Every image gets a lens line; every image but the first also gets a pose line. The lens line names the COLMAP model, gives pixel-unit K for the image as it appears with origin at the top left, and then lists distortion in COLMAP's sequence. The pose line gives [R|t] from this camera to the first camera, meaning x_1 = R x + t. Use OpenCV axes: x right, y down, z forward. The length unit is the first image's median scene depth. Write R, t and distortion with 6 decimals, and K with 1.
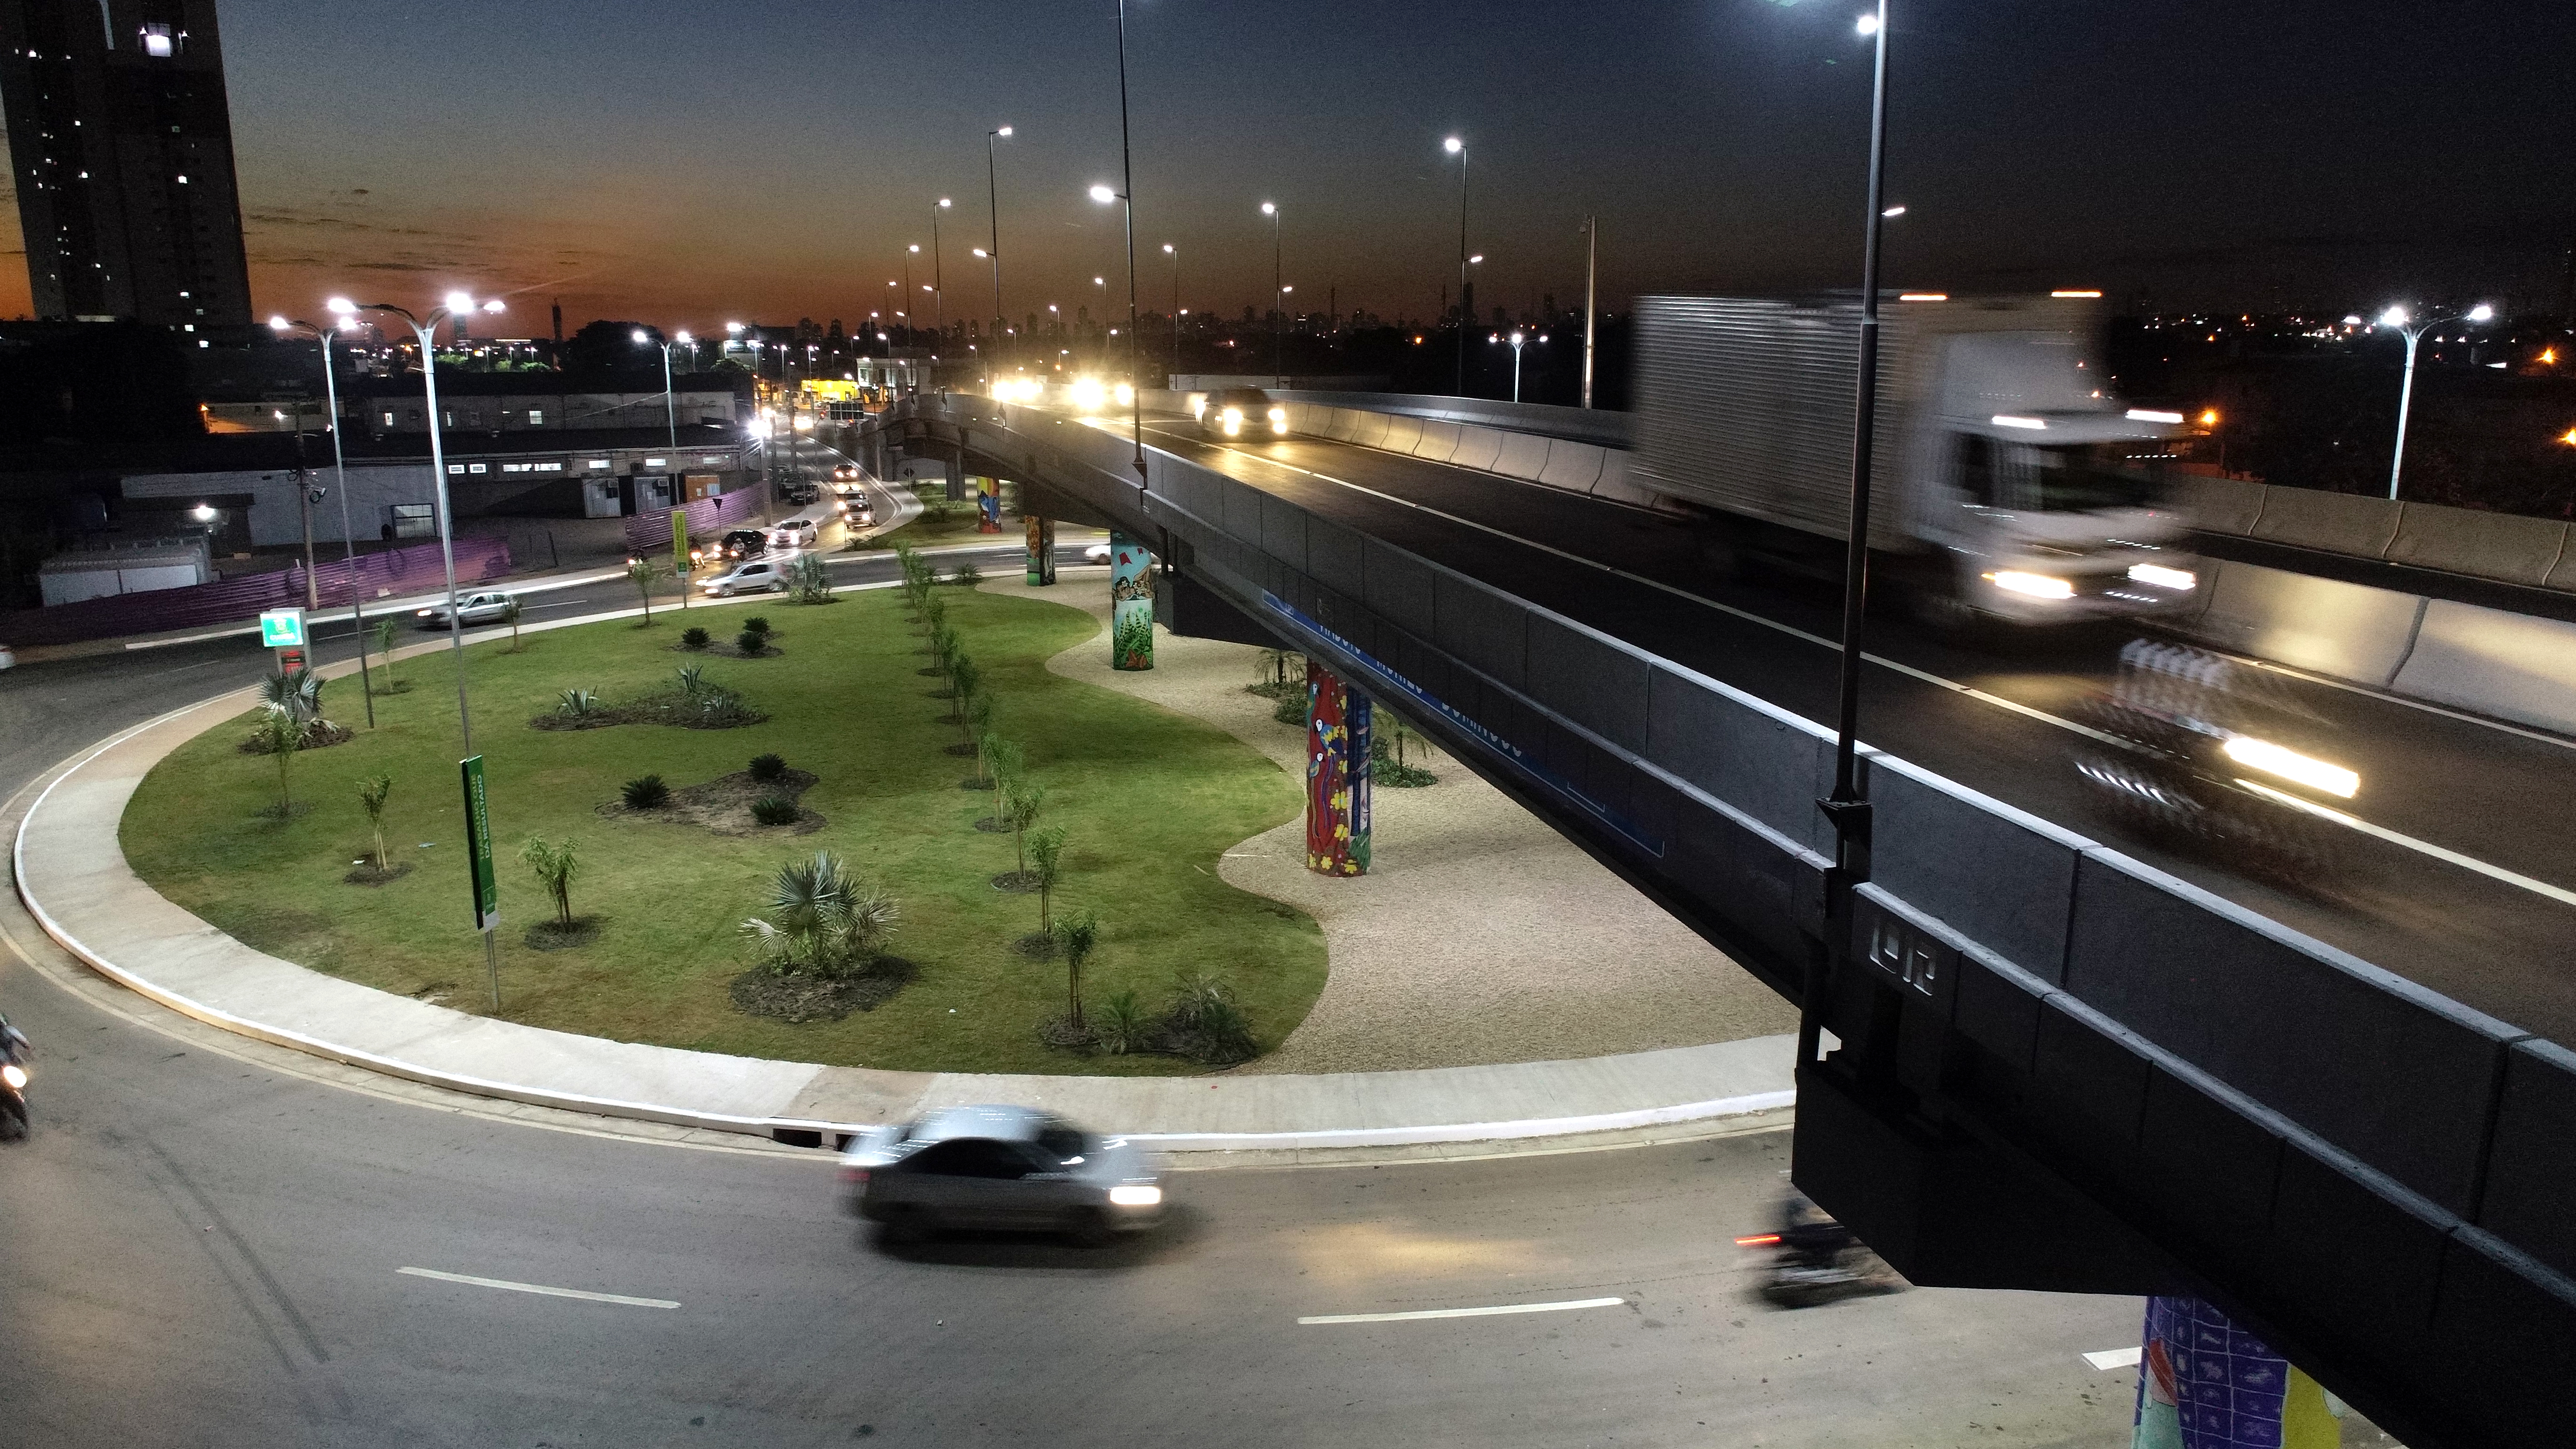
lens RADIAL K [[1735.8, 0, 1287.8], [0, 1735.8, 720.1], [0, 0, 1]] dist [-0.013503, 0.006024]
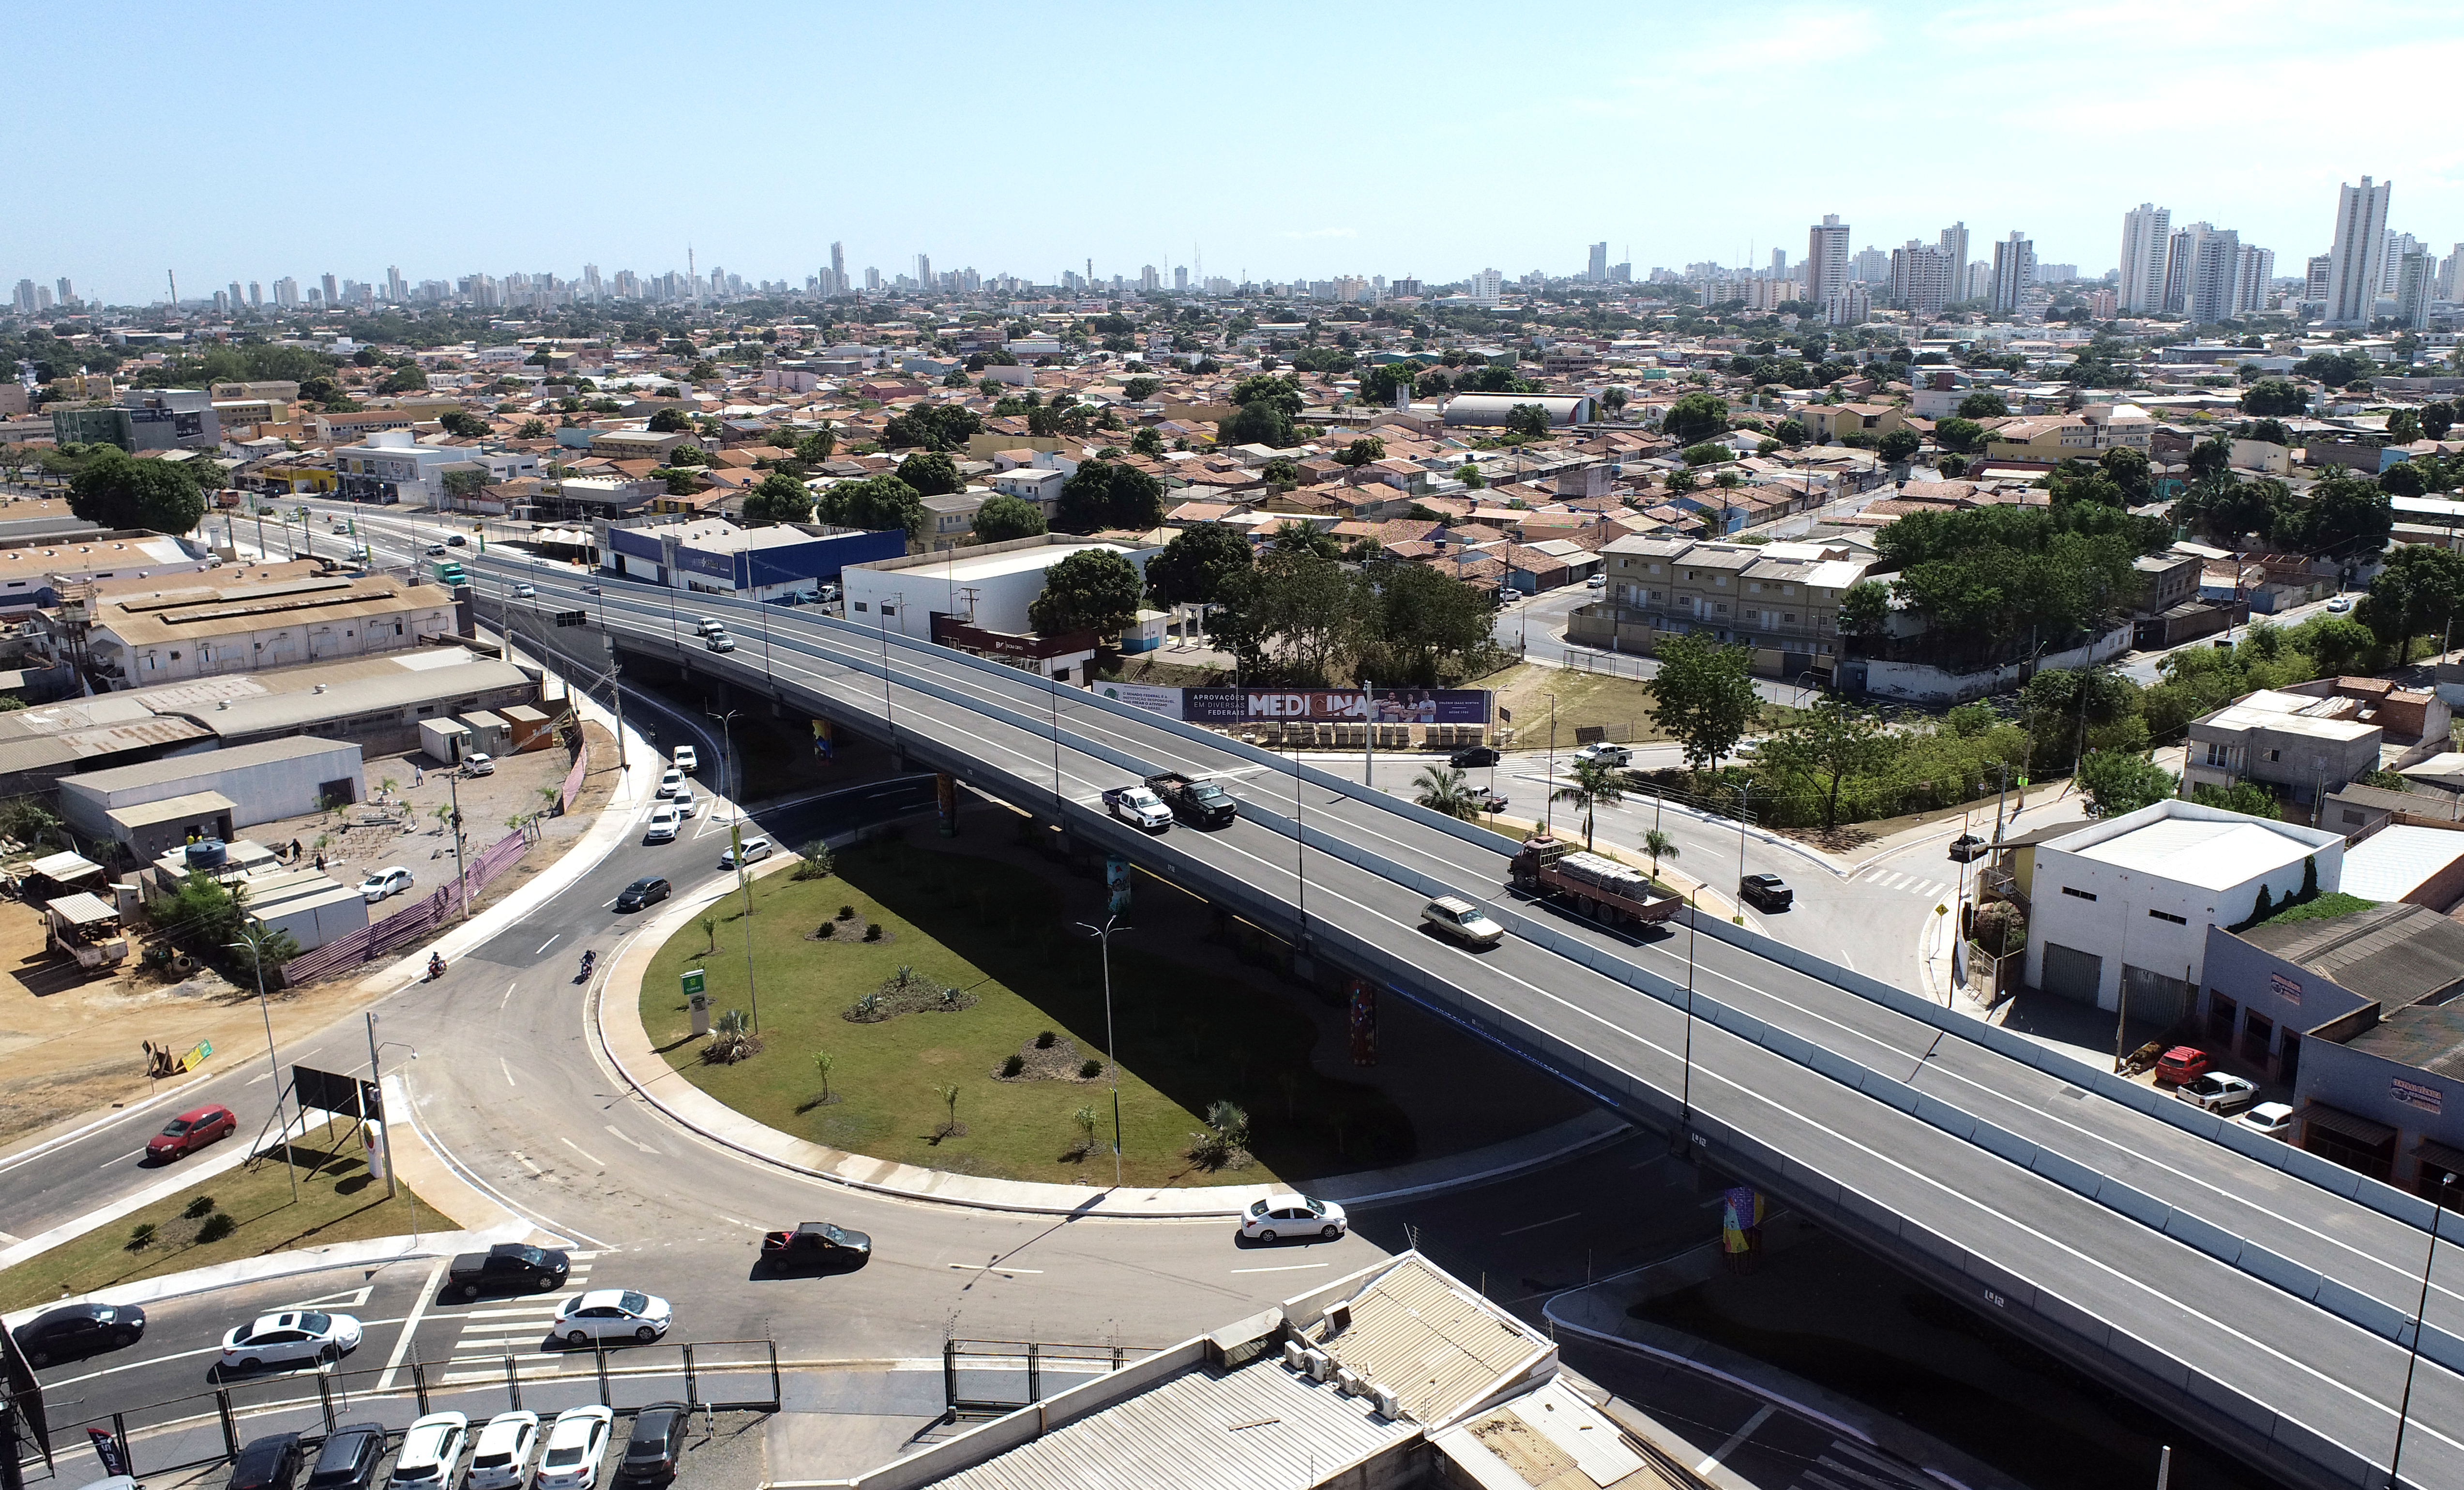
lens RADIAL K [[1785.0, 0, 1307.2], [0, 1785.0, 741.4], [0, 0, 1]] dist [-0.011204, -0.001007]
pose [[0.937423, -0.083812, 0.337955, -0.689213], [0.073174, 0.996343, 0.044119, -0.384390], [-0.340417, -0.016629, 0.940127, -1.032743]]
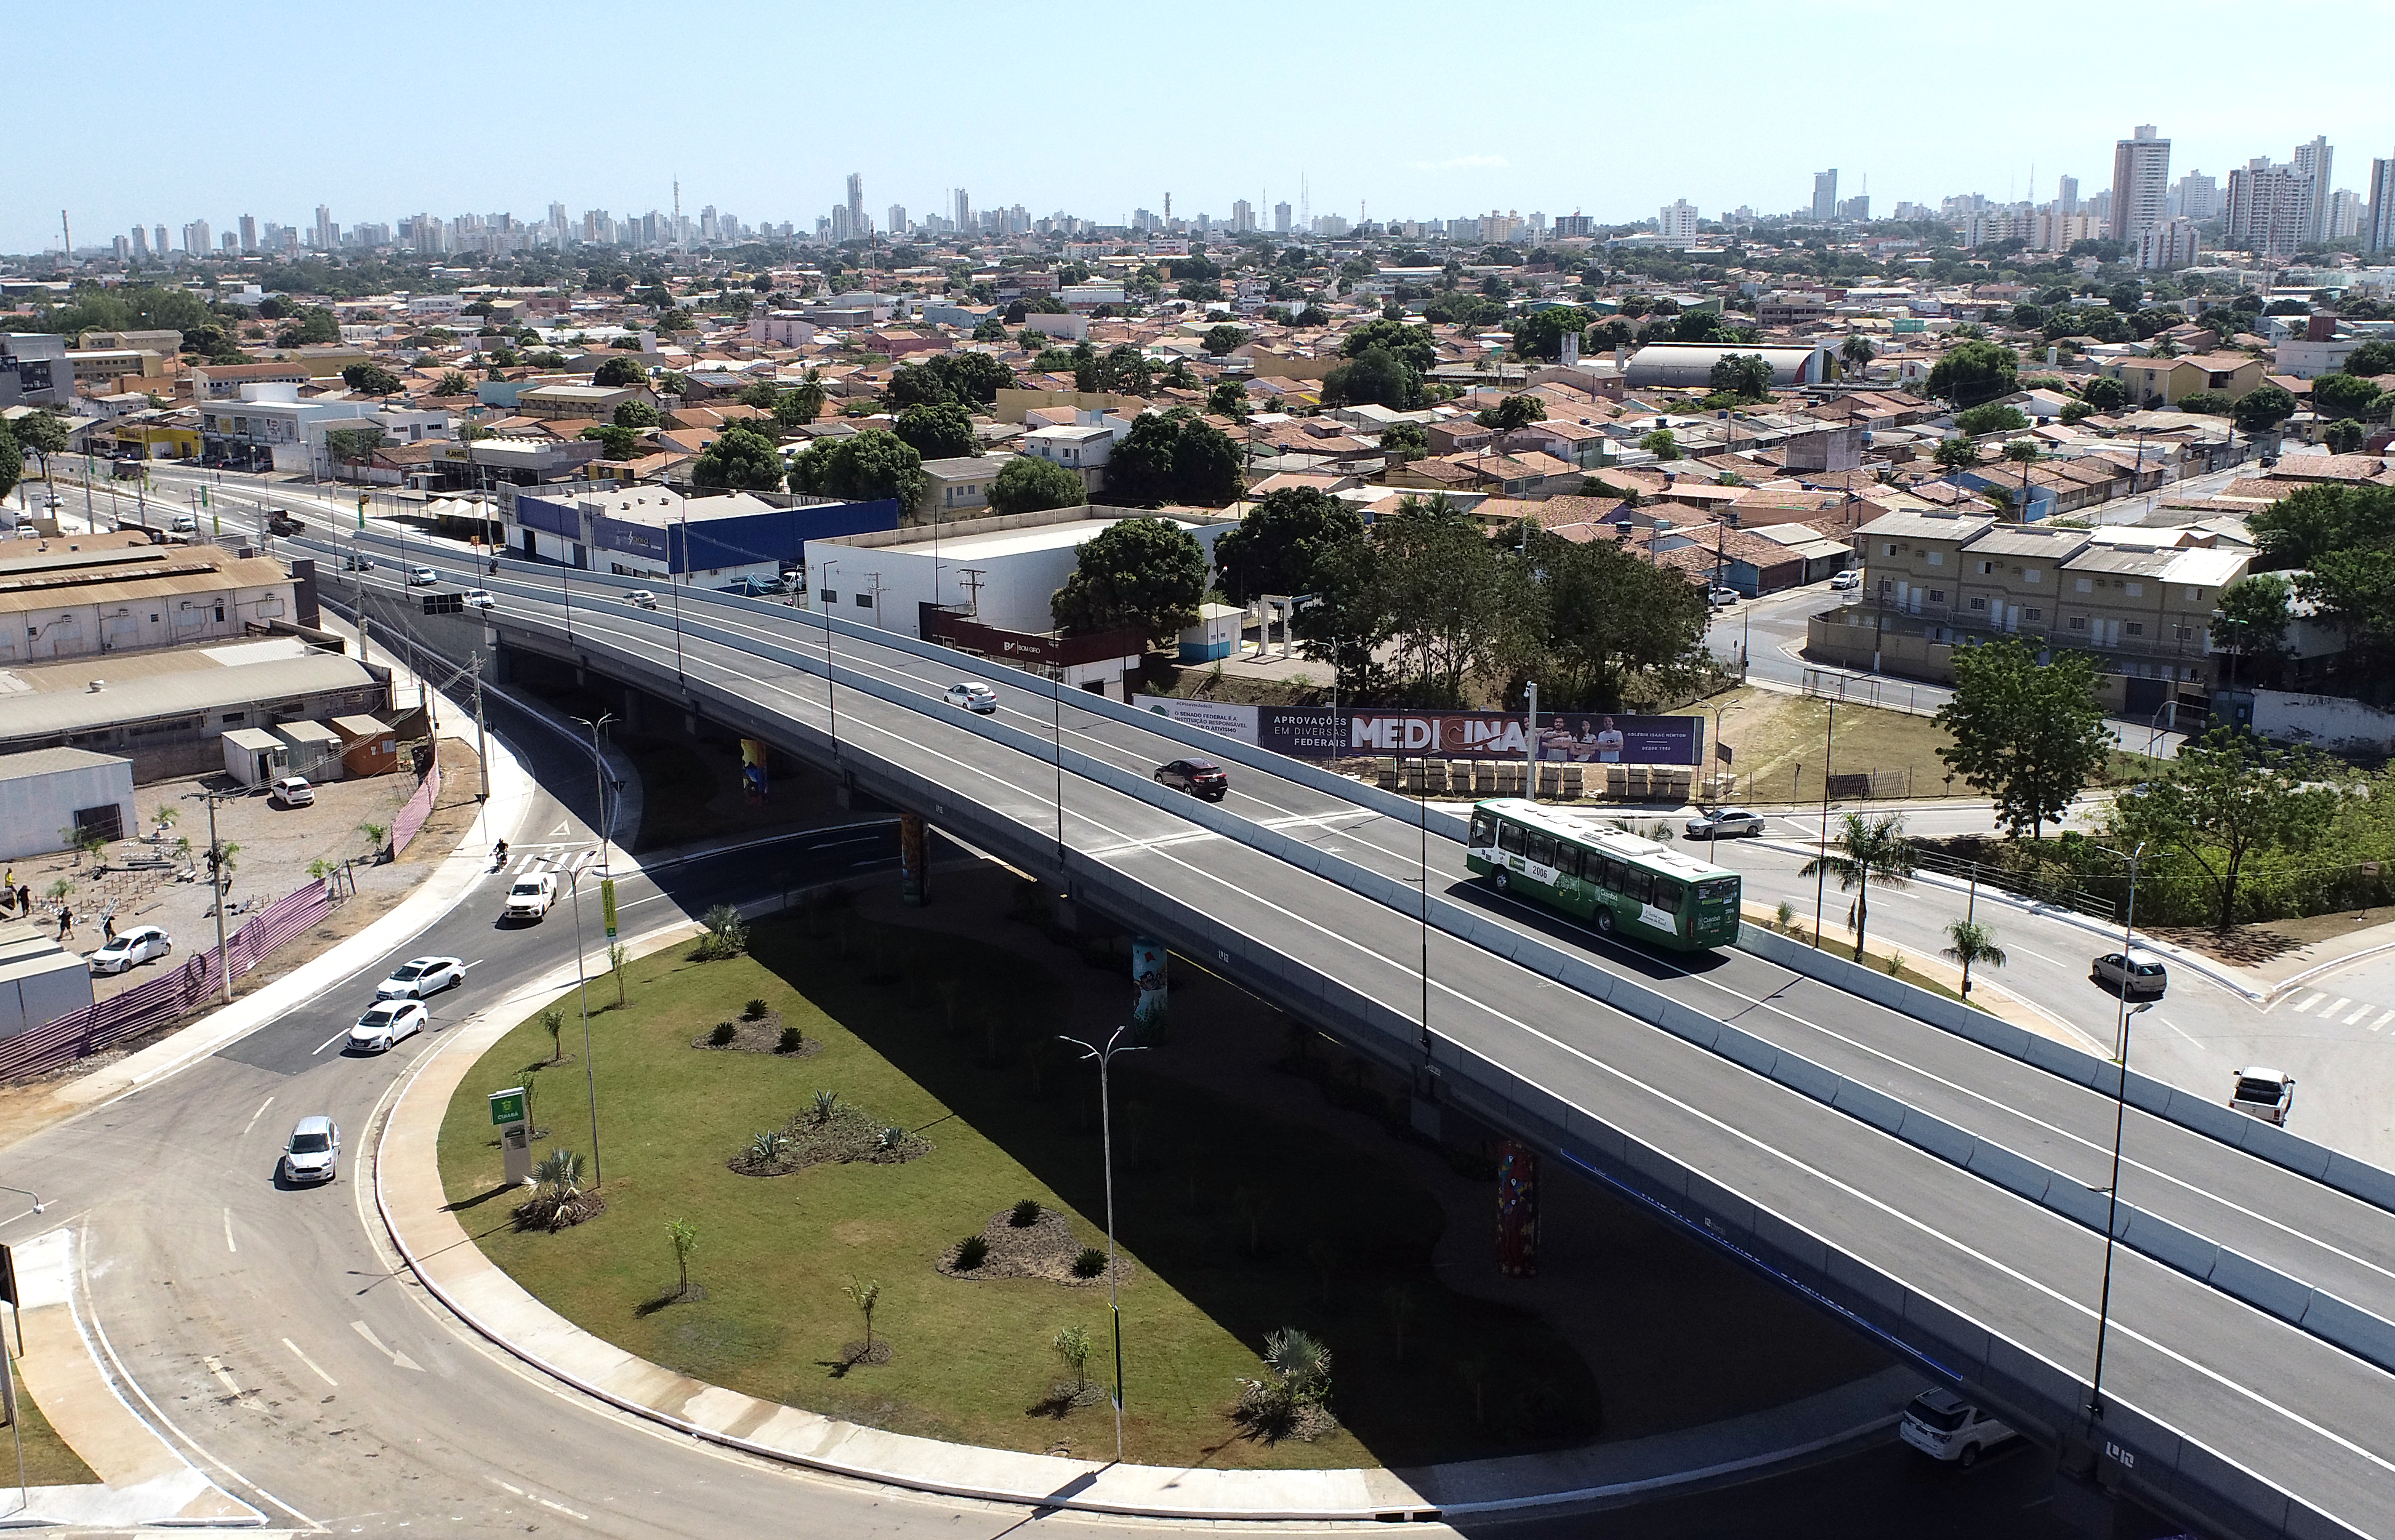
lens RADIAL K [[2276.1, 0, 1202.9], [0, 2276.1, 770.9], [0, 0, 1]] dist [-0.011479, -0.002358]
pose [[0.968225, -0.058414, 0.243161, -0.571454], [0.054942, 0.998268, 0.021042, -0.333422], [-0.243969, -0.007014, 0.969758, -0.688017]]
